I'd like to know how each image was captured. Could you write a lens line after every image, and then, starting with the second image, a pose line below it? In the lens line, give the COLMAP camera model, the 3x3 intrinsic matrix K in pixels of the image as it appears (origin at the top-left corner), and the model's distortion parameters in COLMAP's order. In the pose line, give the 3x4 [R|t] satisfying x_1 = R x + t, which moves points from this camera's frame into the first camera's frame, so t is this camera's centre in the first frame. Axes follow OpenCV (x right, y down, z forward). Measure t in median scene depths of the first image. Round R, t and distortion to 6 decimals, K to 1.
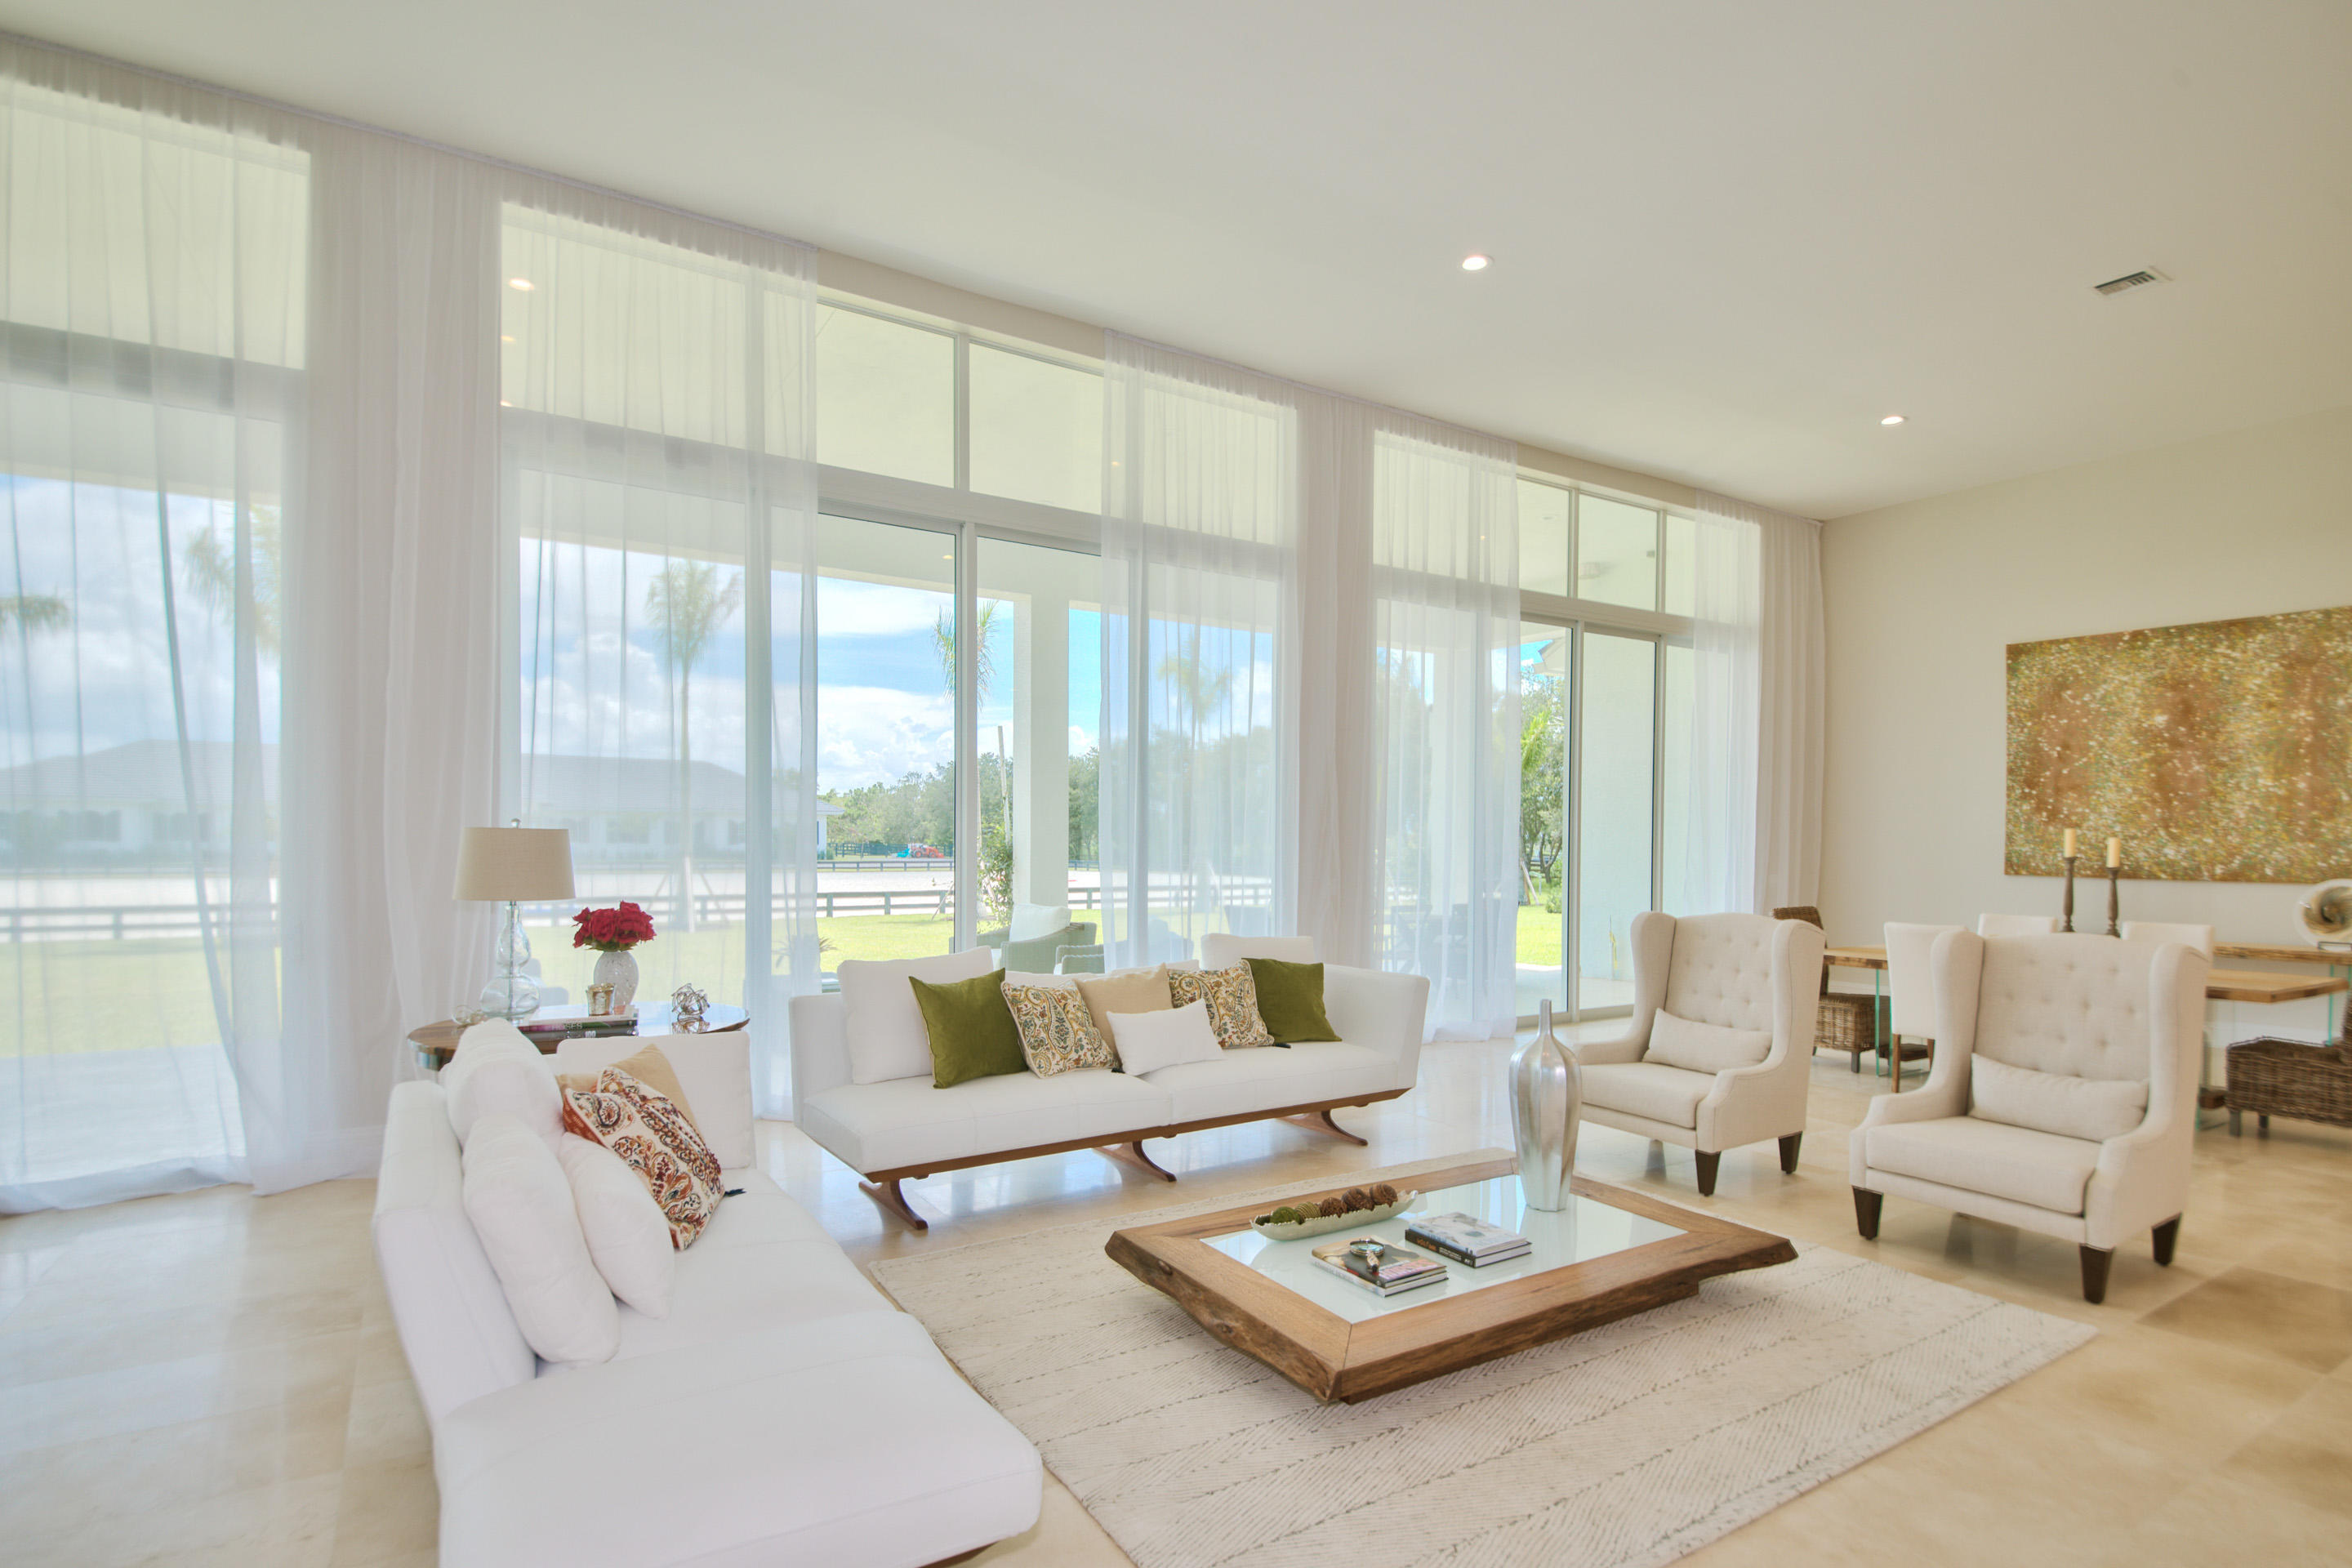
lens RADIAL K [[1147.8, 0, 1179.6], [0, 1147.8, 854.8], [0, 0, 1]] dist [0.035540, -0.032262]
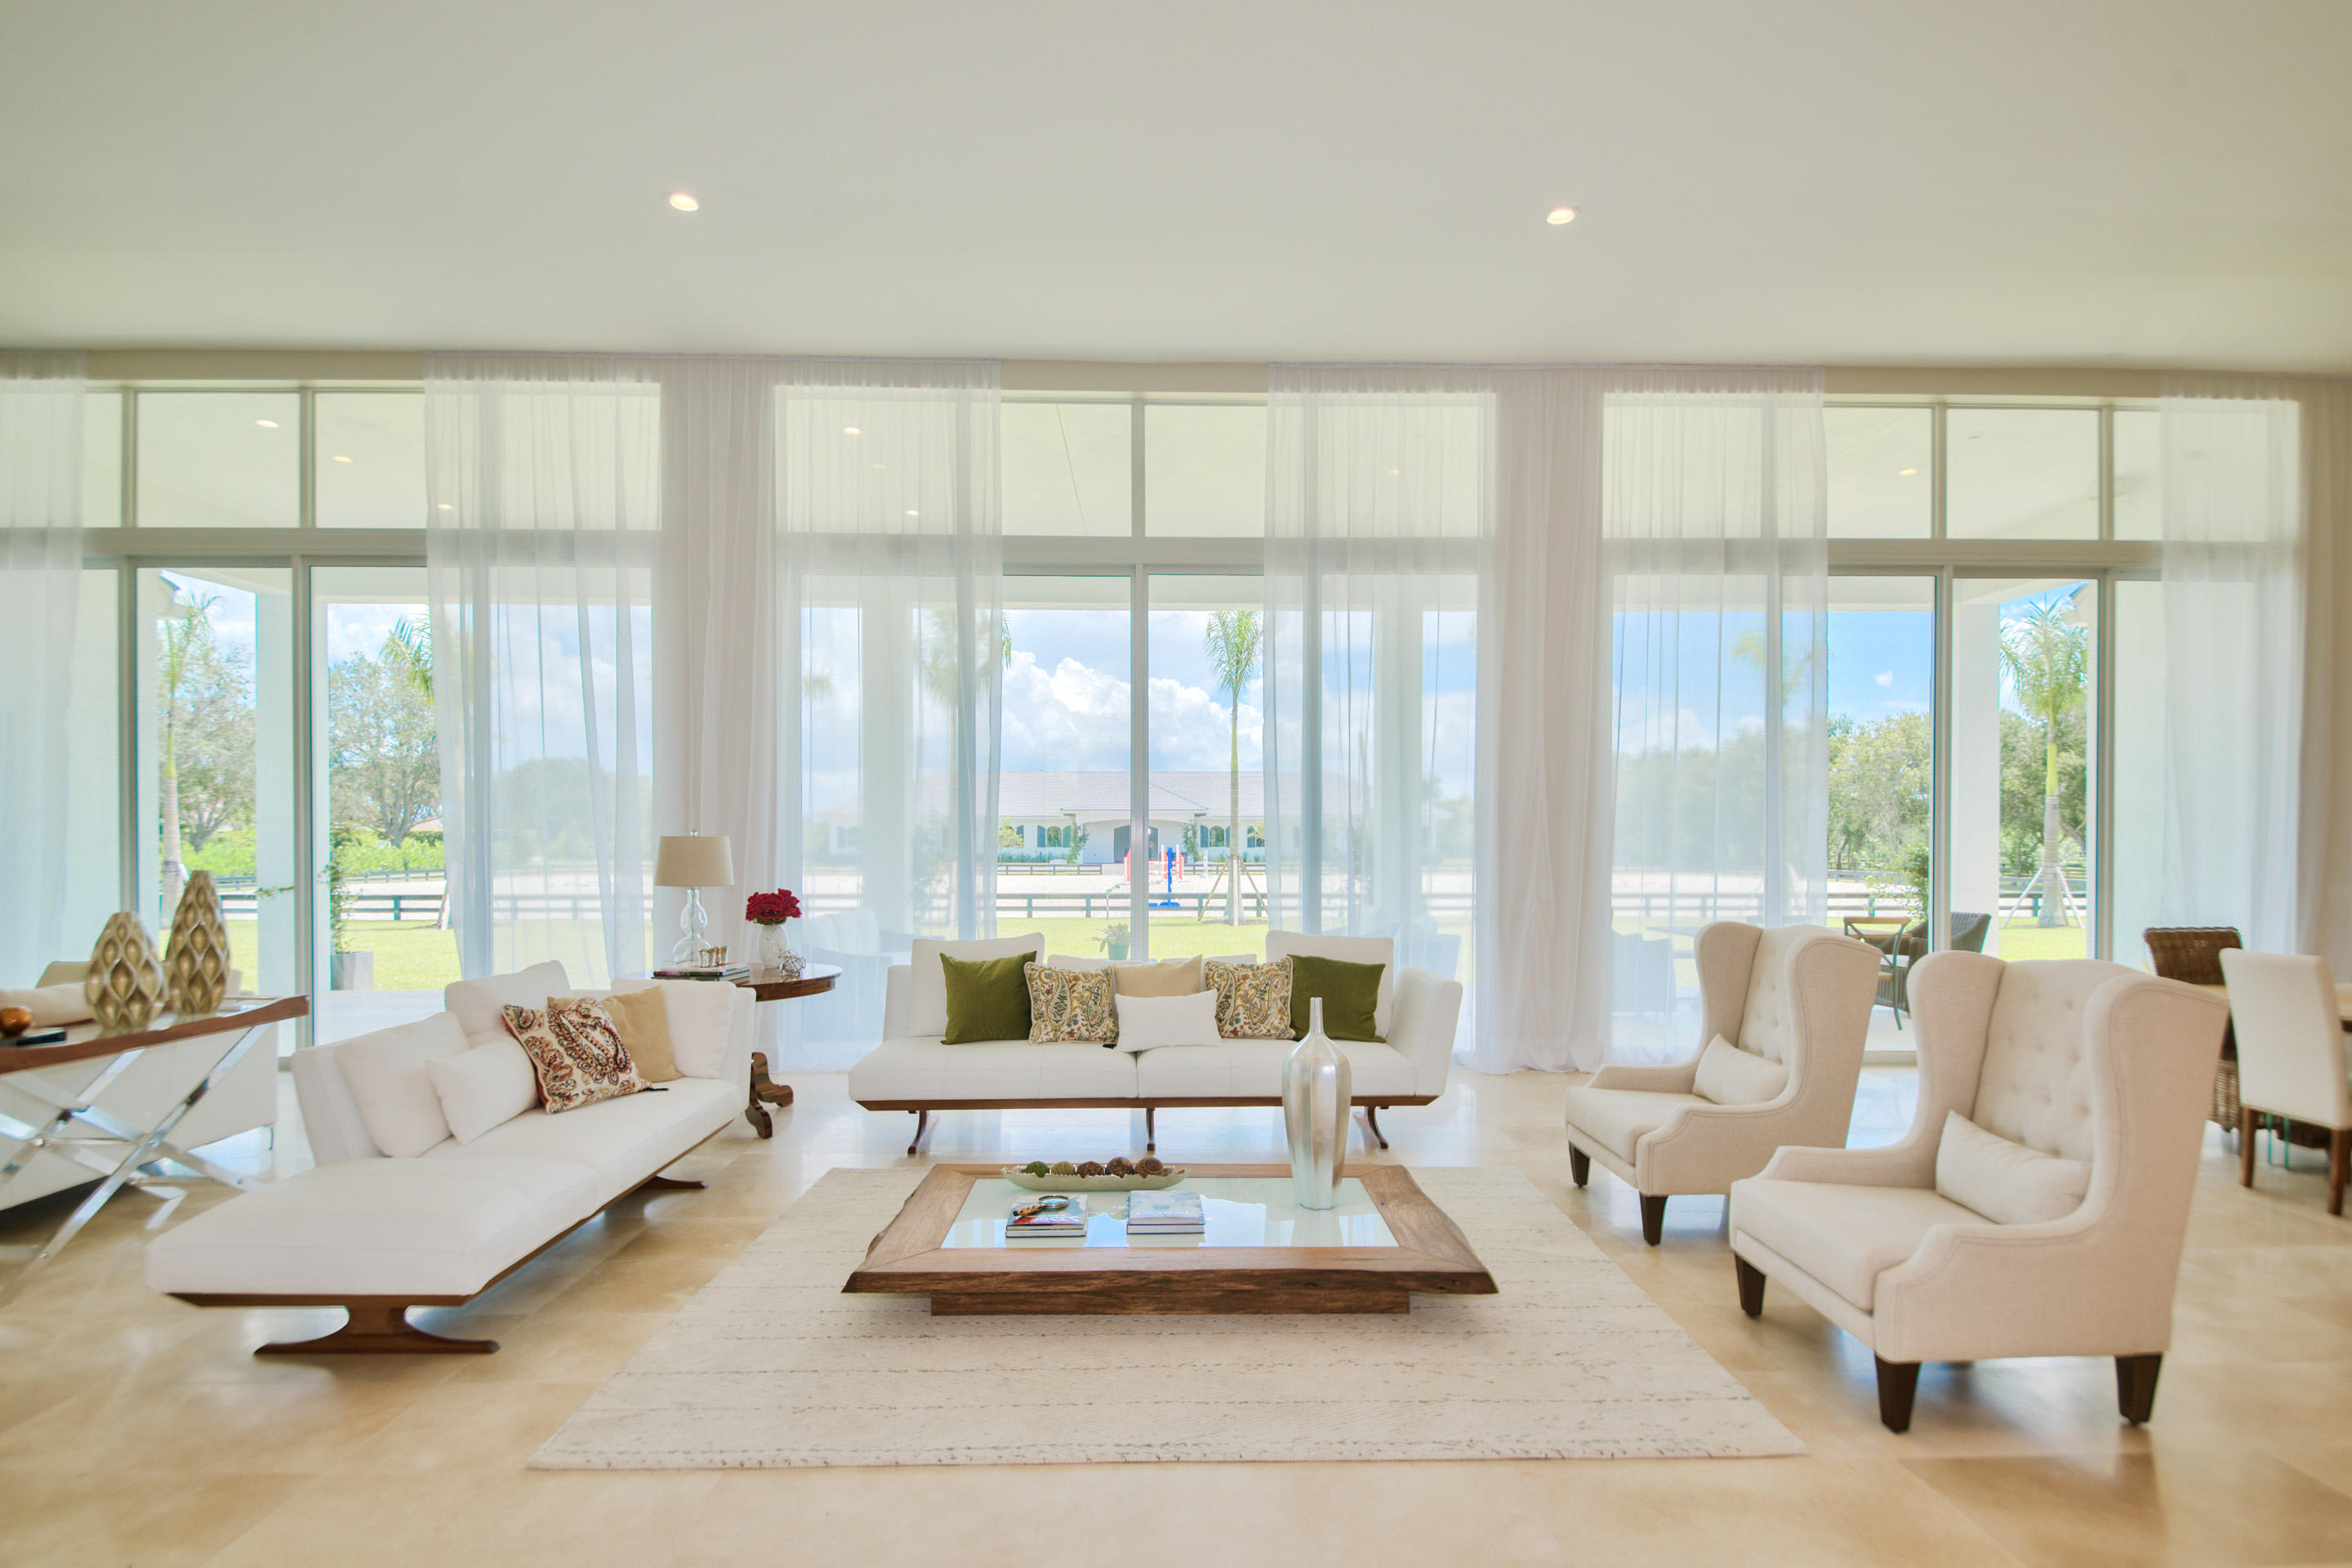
lens RADIAL K [[1149.3, 0, 1177.0], [0, 1149.3, 843.9], [0, 0, 1]] dist [0.041671, -0.038179]
pose [[0.860045, -0.005428, -0.510190, 0.535147], [-0.001046, 0.999923, -0.012400, 0.003223], [0.510218, 0.011198, 0.859972, 0.055545]]
